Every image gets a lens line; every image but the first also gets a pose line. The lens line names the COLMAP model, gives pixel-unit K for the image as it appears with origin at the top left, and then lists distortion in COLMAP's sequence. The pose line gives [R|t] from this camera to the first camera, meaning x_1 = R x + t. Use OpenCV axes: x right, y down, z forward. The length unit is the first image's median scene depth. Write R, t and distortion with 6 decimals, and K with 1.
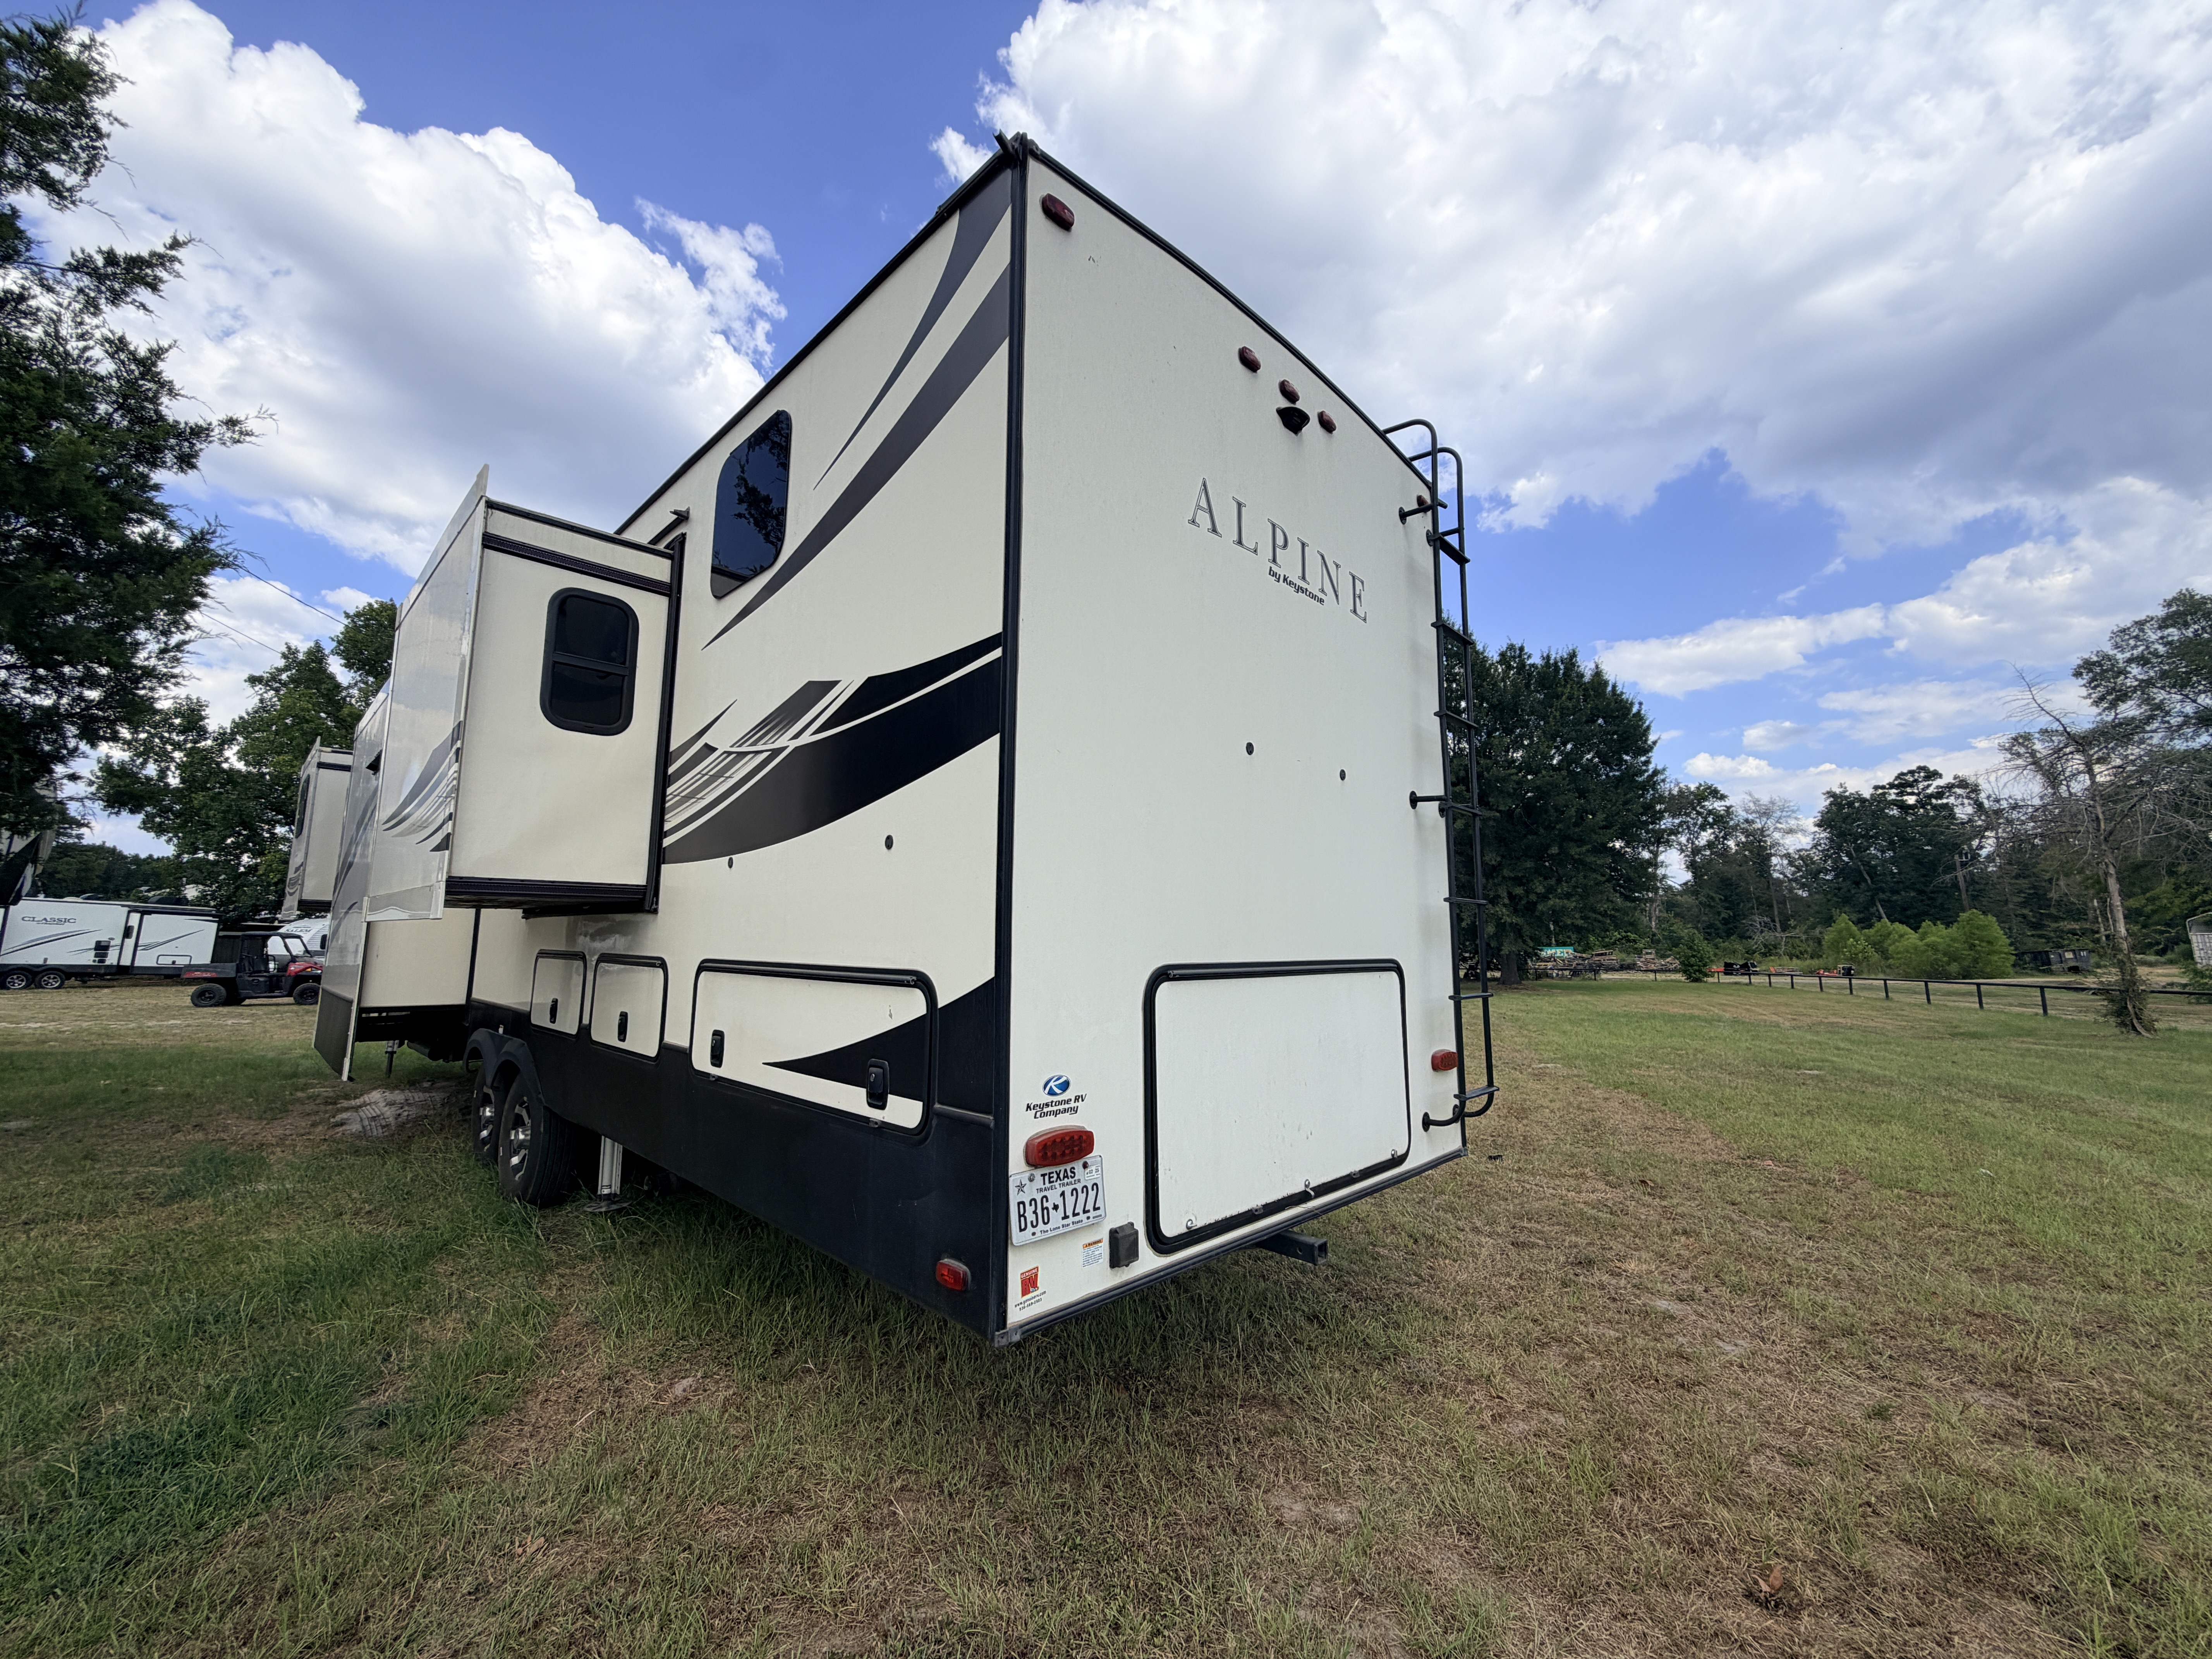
lens RADIAL K [[867.9, 0, 1072.2], [0, 867.9, 842.0], [0, 0, 1]] dist [-0.001659, -0.000398]
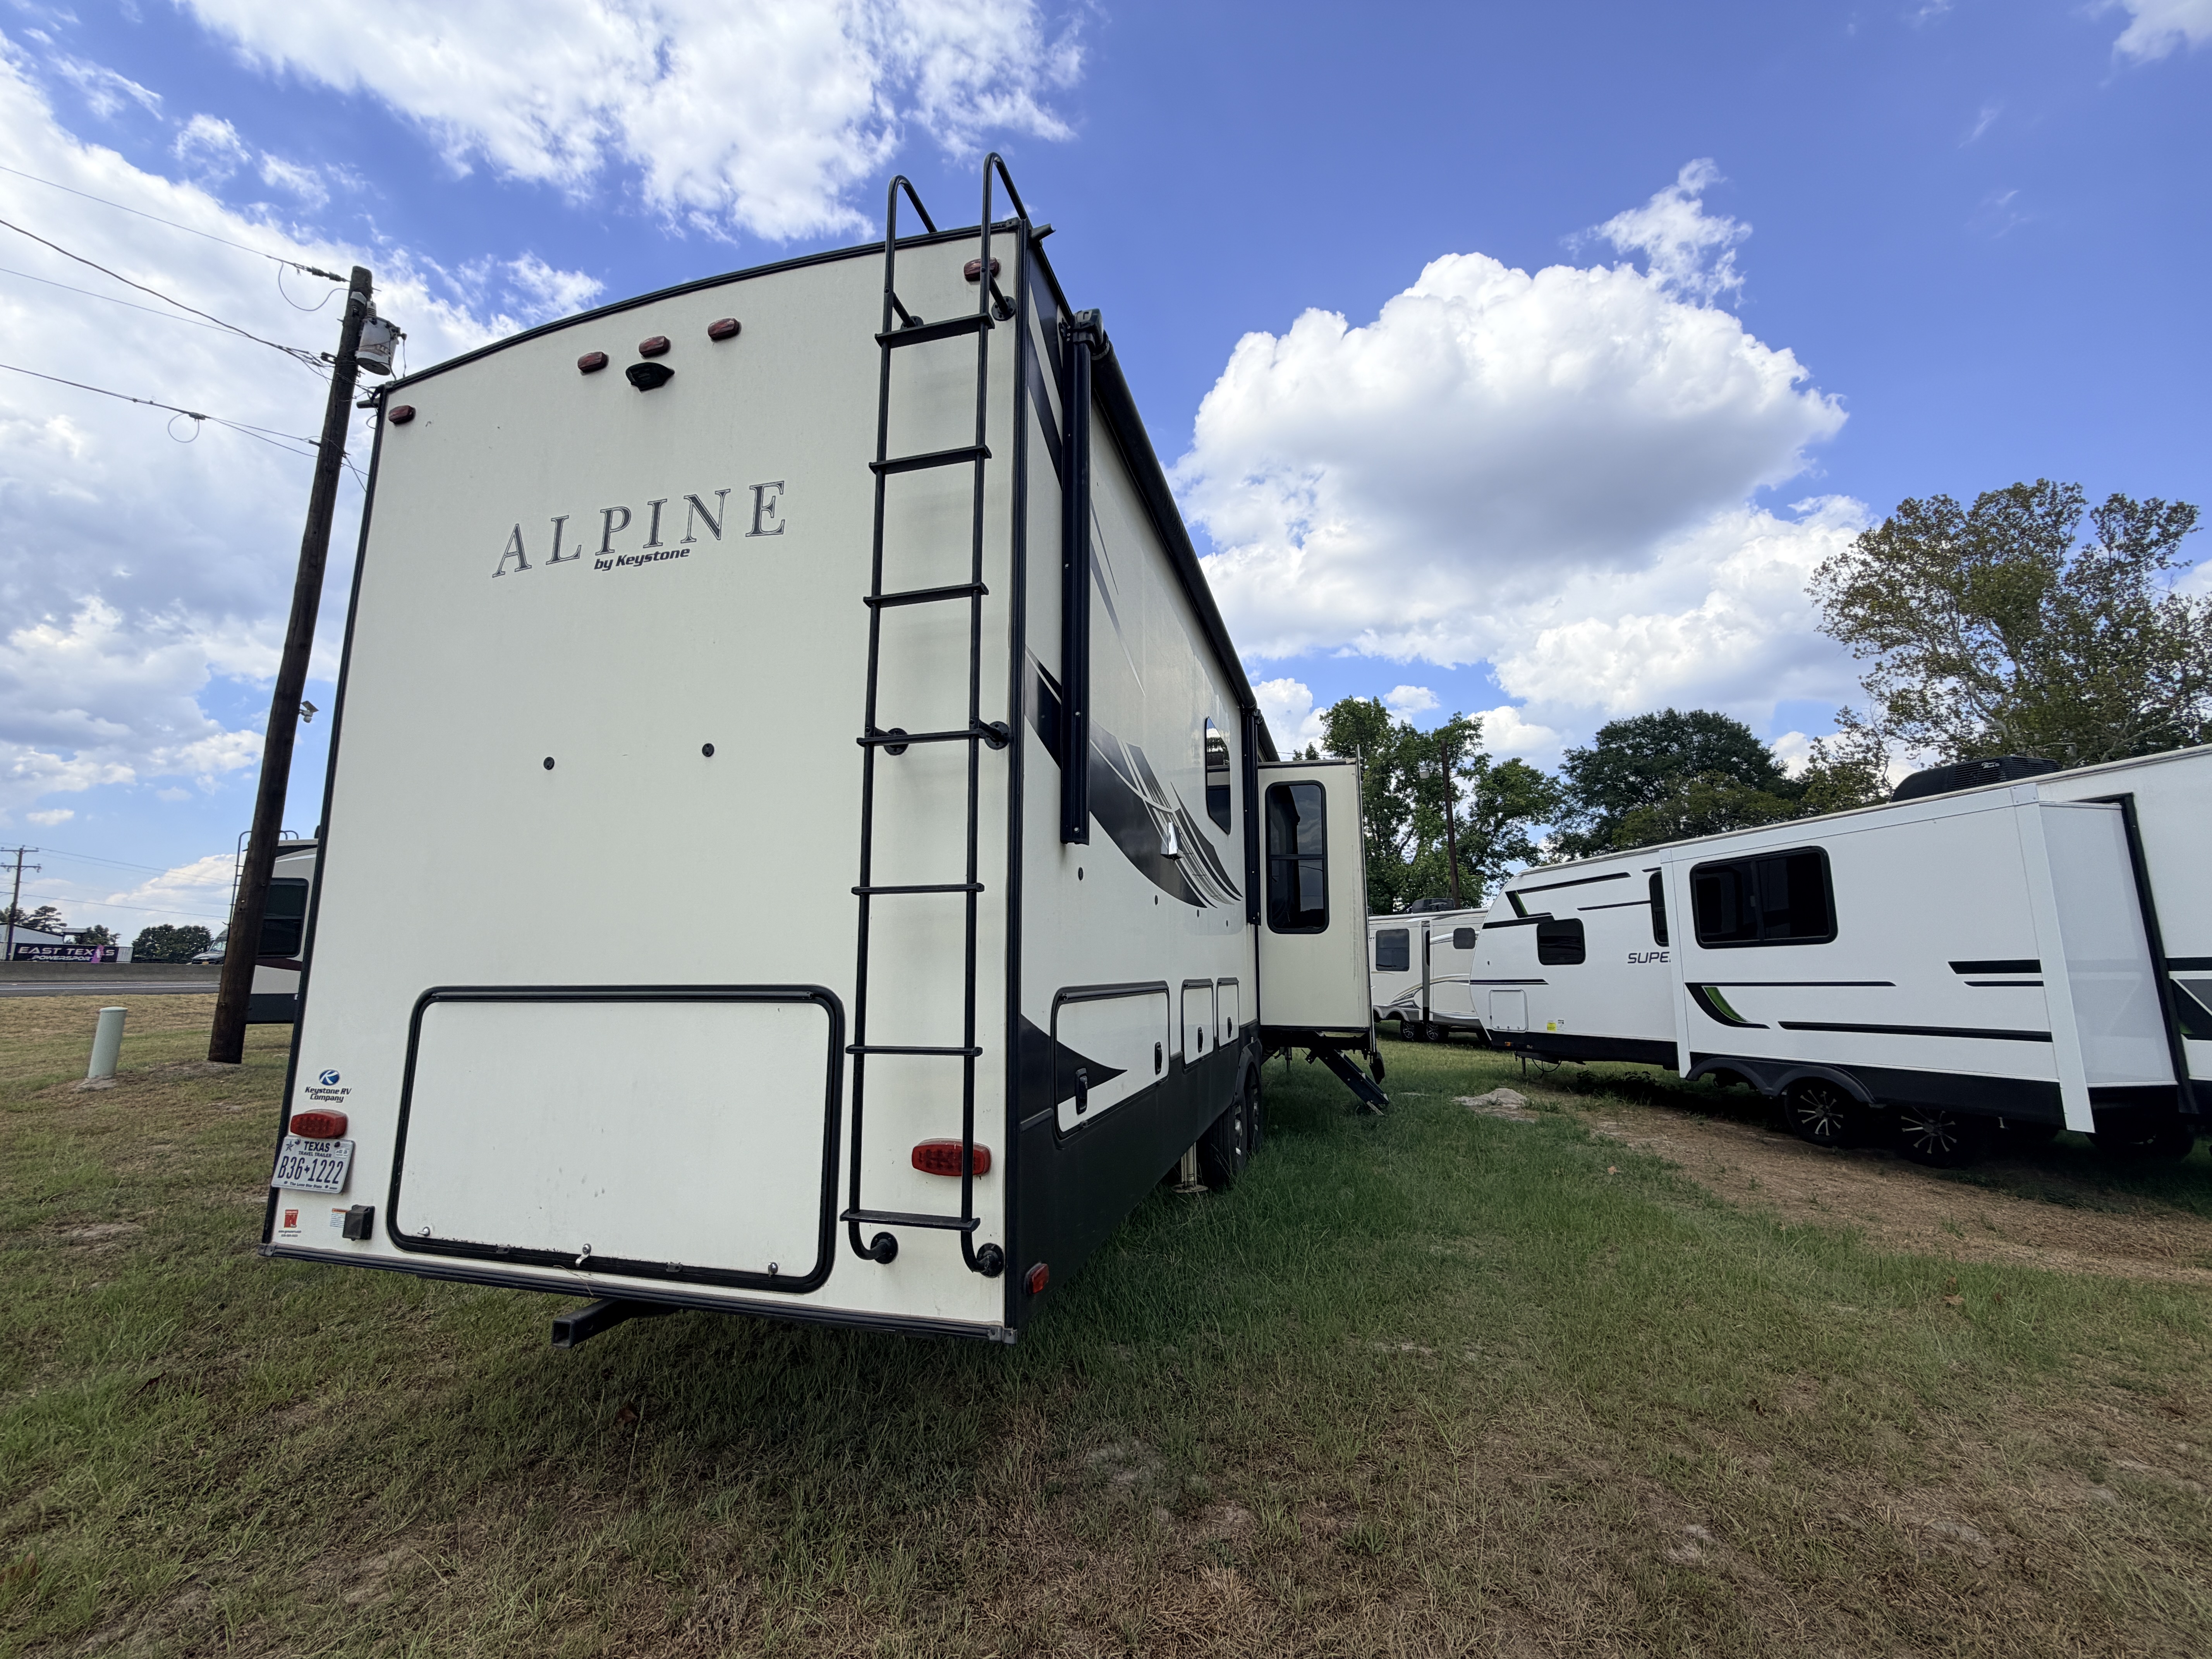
lens RADIAL K [[901.5, 0, 1145.0], [0, 901.5, 822.1], [0, 0, 1]] dist [0.002782, -0.000593]
pose [[0.492140, -0.141512, -0.858937, 1.514383], [0.110951, 0.988848, -0.099344, 0.142525], [0.863416, -0.046409, 0.502353, 1.163481]]
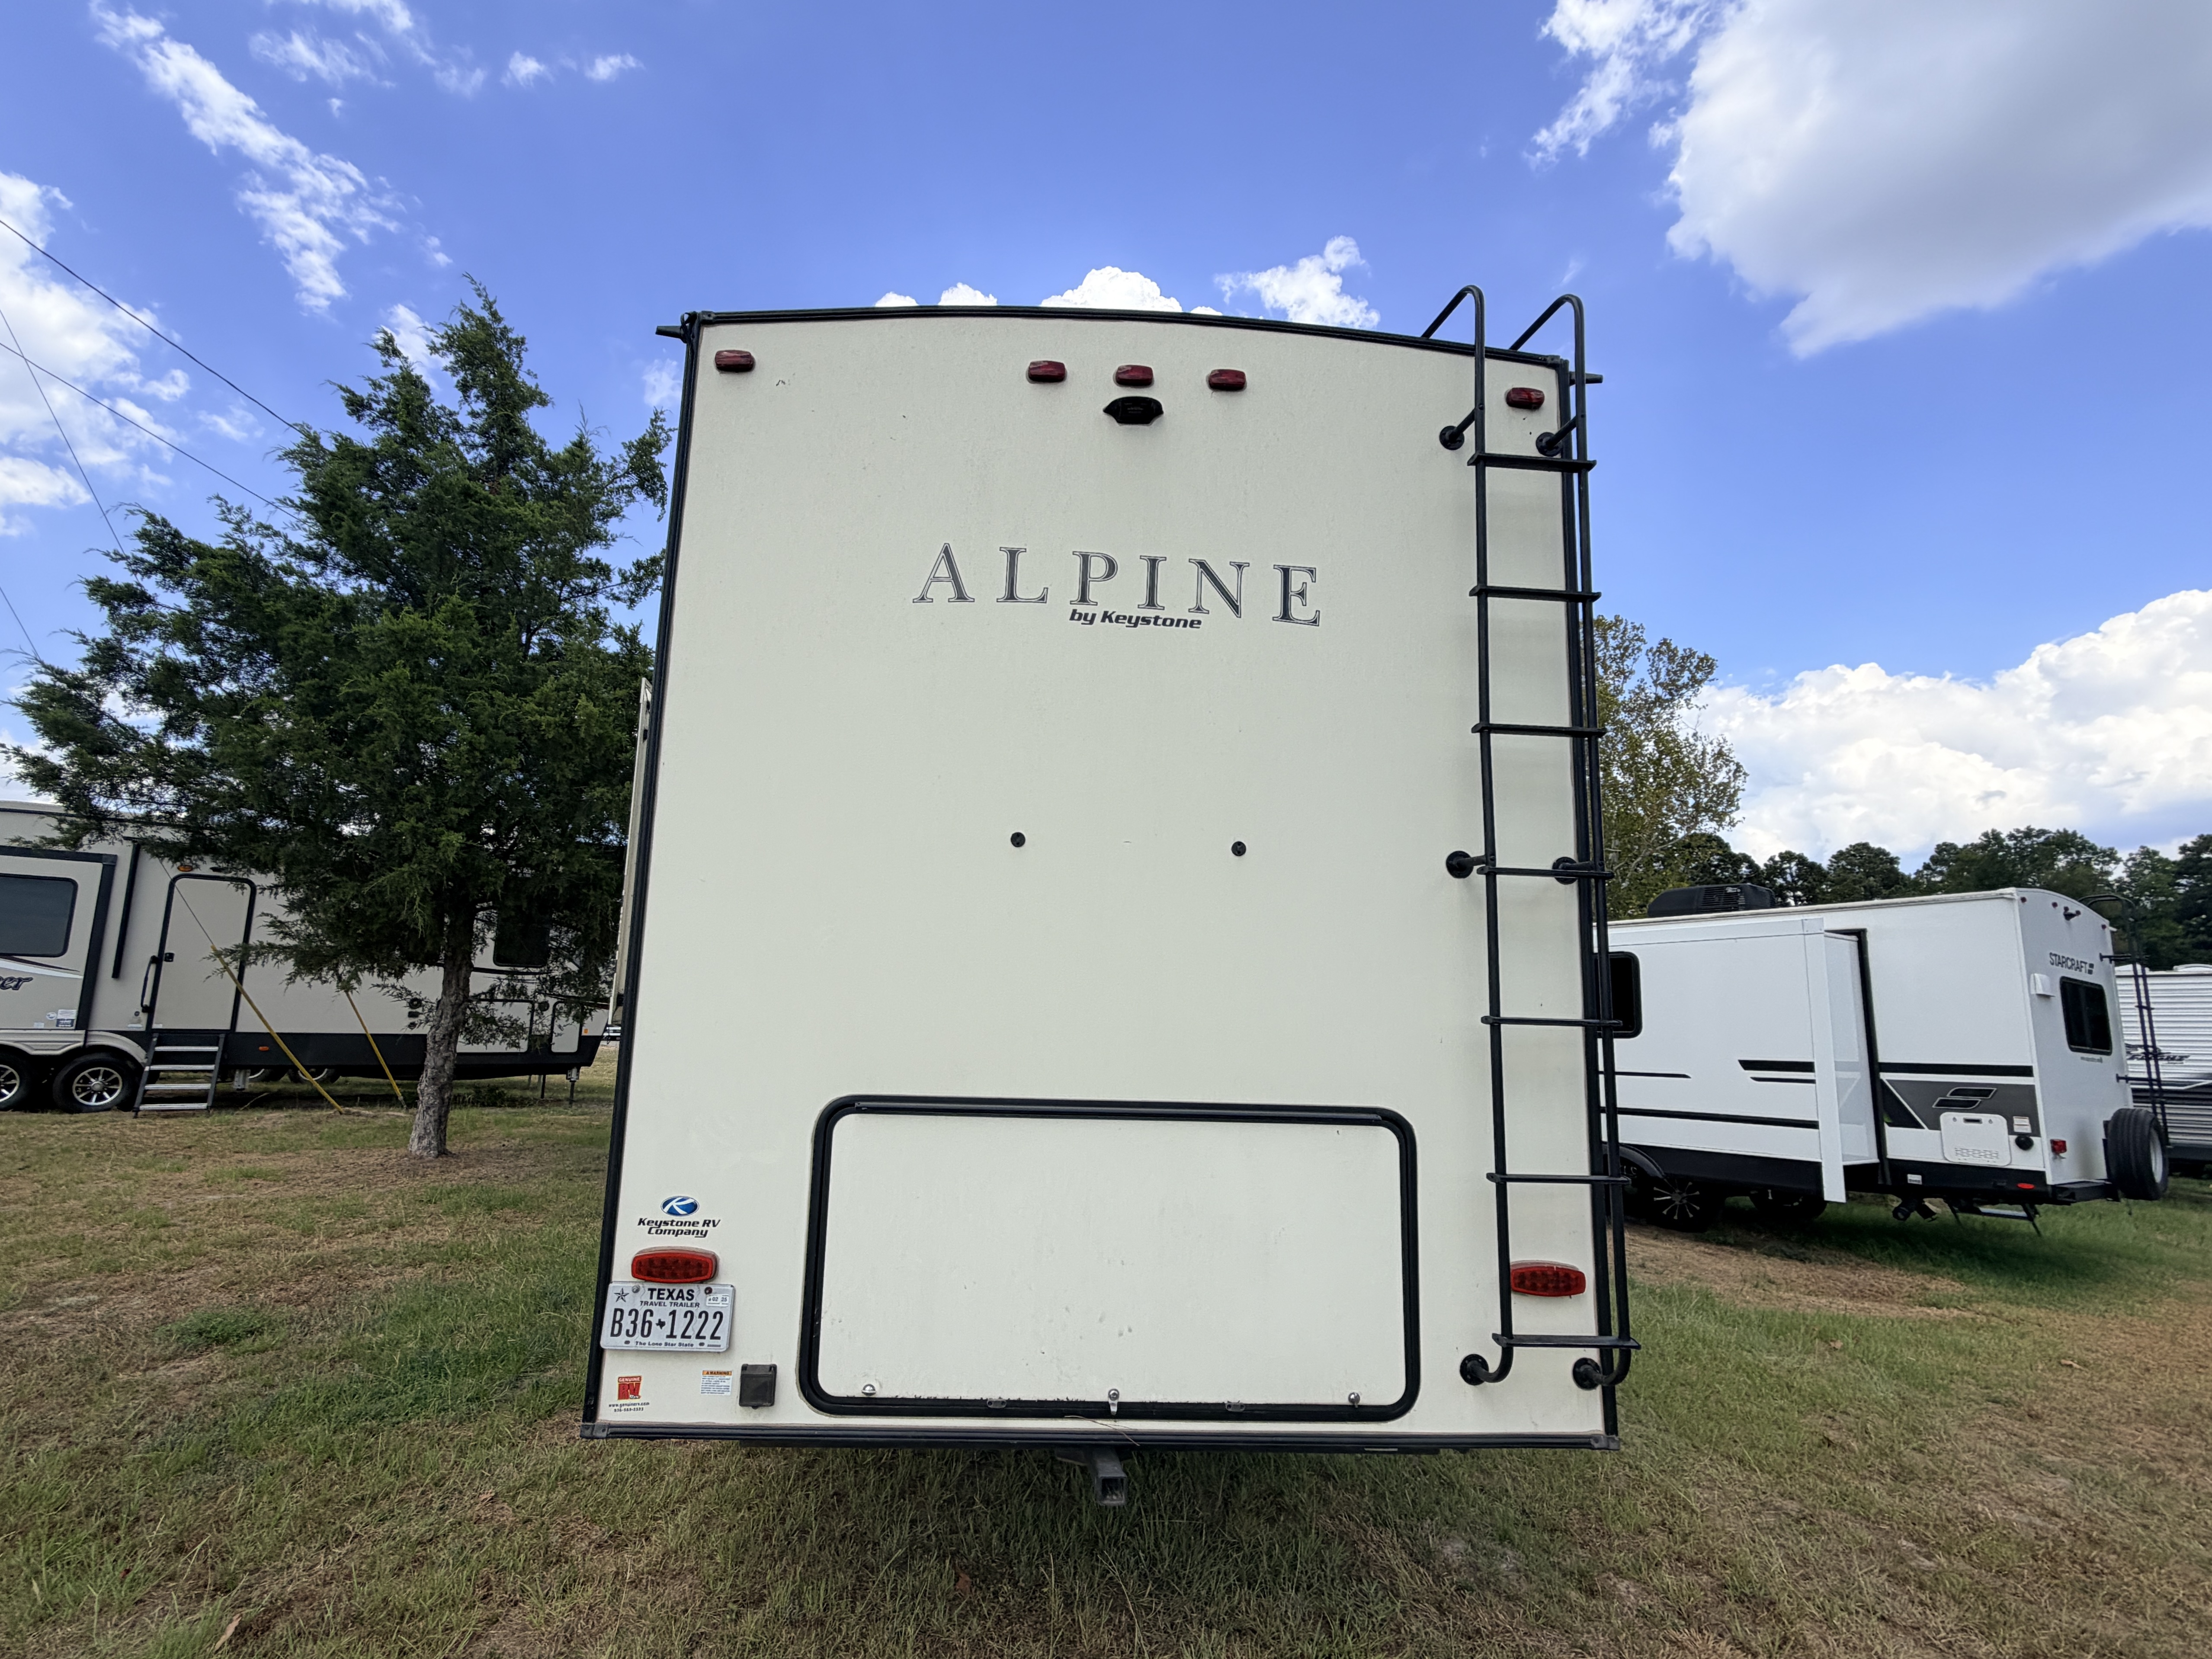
lens RADIAL K [[1010.6, 0, 1076.7], [0, 1010.6, 878.5], [0, 0, 1]] dist [0.000483, -0.000410]
pose [[0.749472, -0.071916, -0.658119, 0.965093], [0.050352, 0.997395, -0.051649, -0.019340], [0.660119, 0.005572, 0.751141, 0.336873]]
